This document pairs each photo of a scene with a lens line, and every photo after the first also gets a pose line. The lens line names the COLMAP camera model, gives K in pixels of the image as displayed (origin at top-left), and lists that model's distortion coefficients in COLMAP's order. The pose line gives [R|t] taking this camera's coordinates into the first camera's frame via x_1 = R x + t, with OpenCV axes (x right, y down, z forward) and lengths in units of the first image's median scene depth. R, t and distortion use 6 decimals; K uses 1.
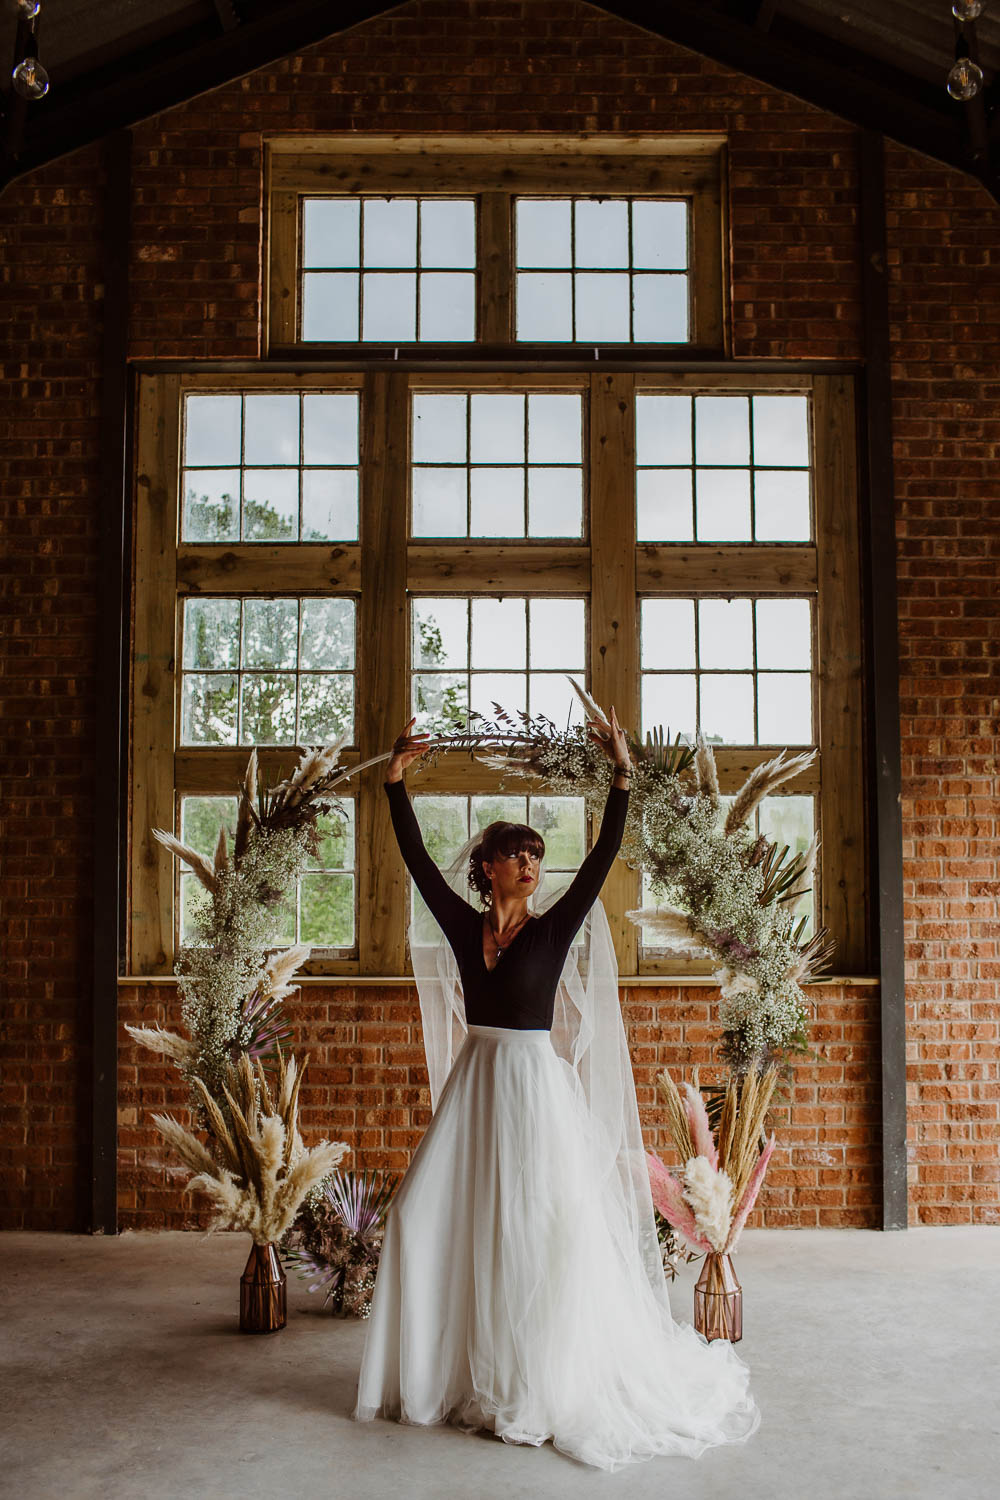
lens RADIAL K [[1515.3, 0, 501.8], [0, 1515.3, 783.4], [0, 0, 1]] dist [-0.114096, 0.161208]
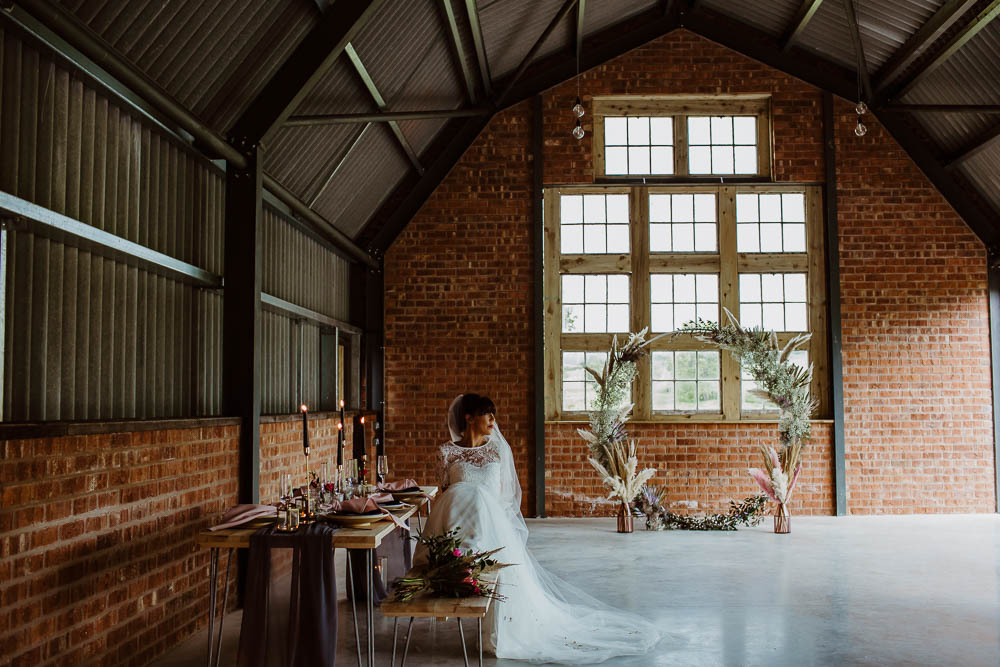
lens RADIAL K [[1010.2, 0, 526.7], [0, 1010.2, 334.9], [0, 0, 1]] dist [-0.114096, 0.161208]
pose [[0.999149, -0.005255, -0.040913, -0.206513], [0.004512, 0.999823, -0.018248, 0.010520], [0.041002, 0.018048, 0.998996, -0.745347]]
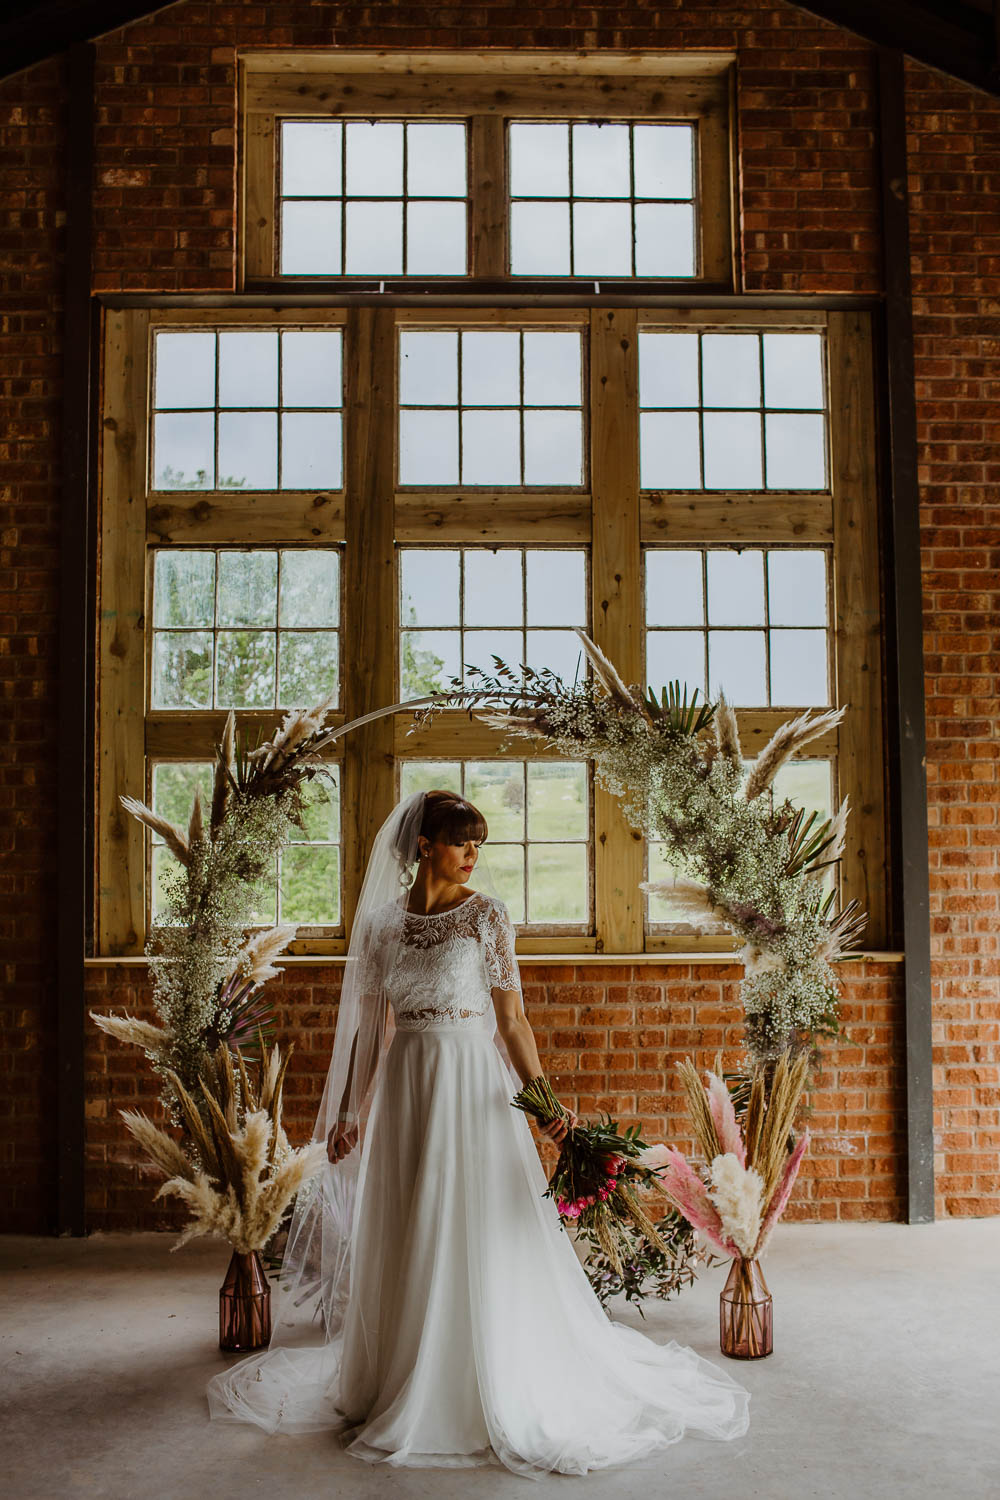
lens RADIAL K [[1504.8, 0, 503.3], [0, 1504.8, 770.9], [0, 0, 1]] dist [-0.110346, 0.153023]
pose [[0.999818, -0.004360, 0.018575, -0.013903], [0.004232, 0.999967, 0.006938, 0.007765], [-0.018604, -0.006858, 0.999803, 0.075567]]
